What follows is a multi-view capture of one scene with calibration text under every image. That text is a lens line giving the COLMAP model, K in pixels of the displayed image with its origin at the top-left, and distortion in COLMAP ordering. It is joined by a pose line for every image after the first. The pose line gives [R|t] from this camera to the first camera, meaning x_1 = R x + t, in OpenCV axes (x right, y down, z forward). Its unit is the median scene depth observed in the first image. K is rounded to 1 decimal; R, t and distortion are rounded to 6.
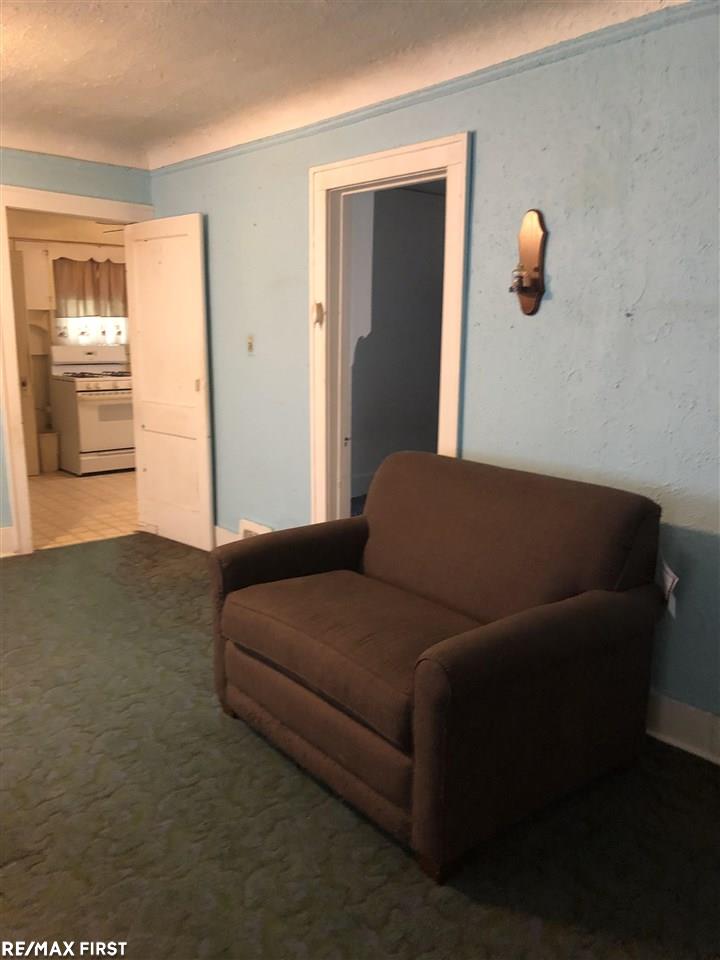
lens RADIAL K [[787.8, 0, 359.6], [0, 787.8, 486.9], [0, 0, 1]] dist [0.015721, -0.013707]
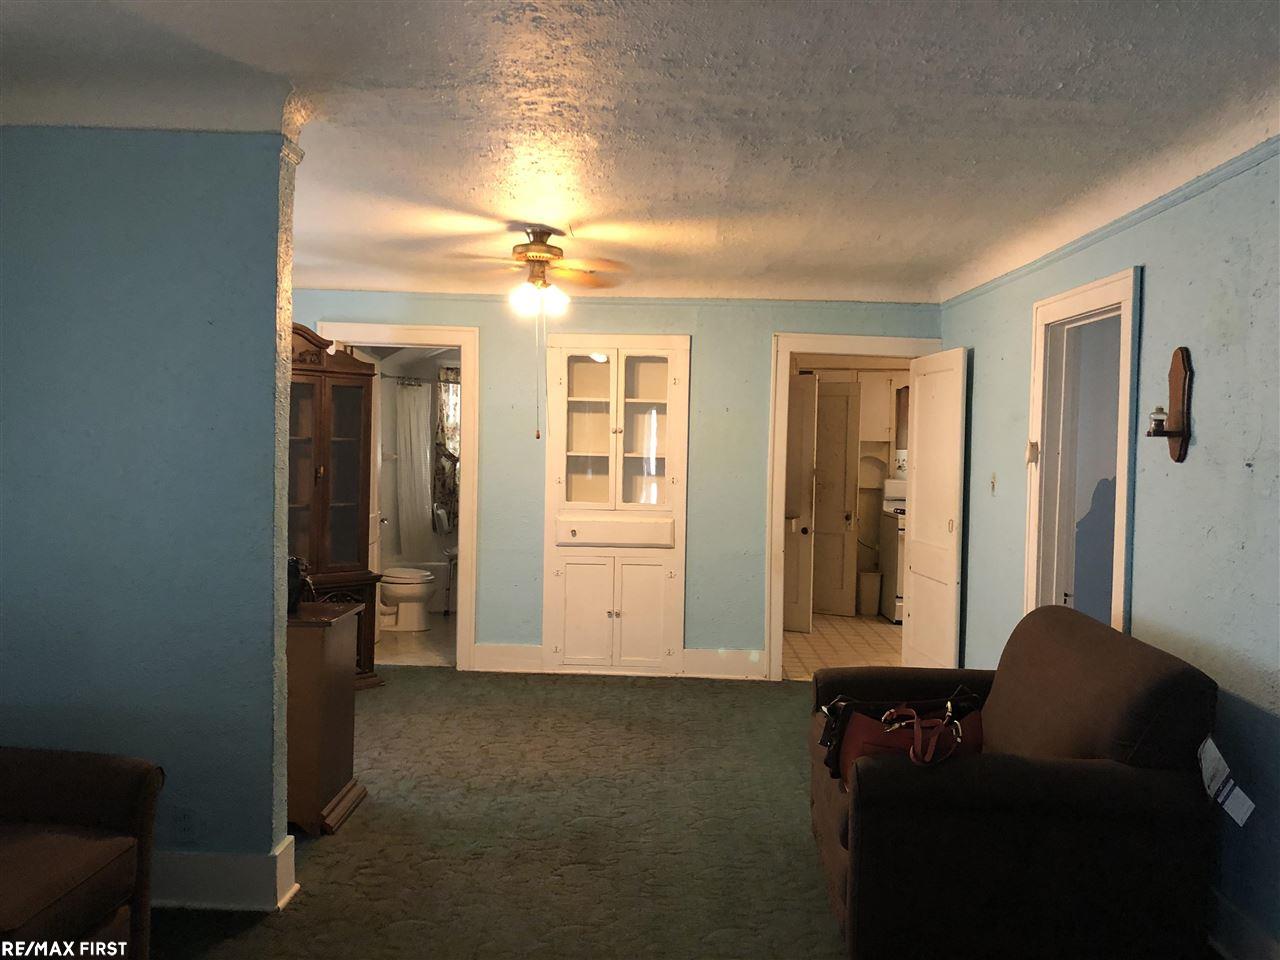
lens RADIAL K [[1050.4, 0, 640.8], [0, 1050.4, 477.7], [0, 0, 1]] dist [0.015721, -0.013707]
pose [[0.748851, 0.029321, -0.662089, 0.425483], [-0.146100, 0.981747, -0.121768, 0.023180], [0.646434, 0.187917, 0.739467, -0.195436]]
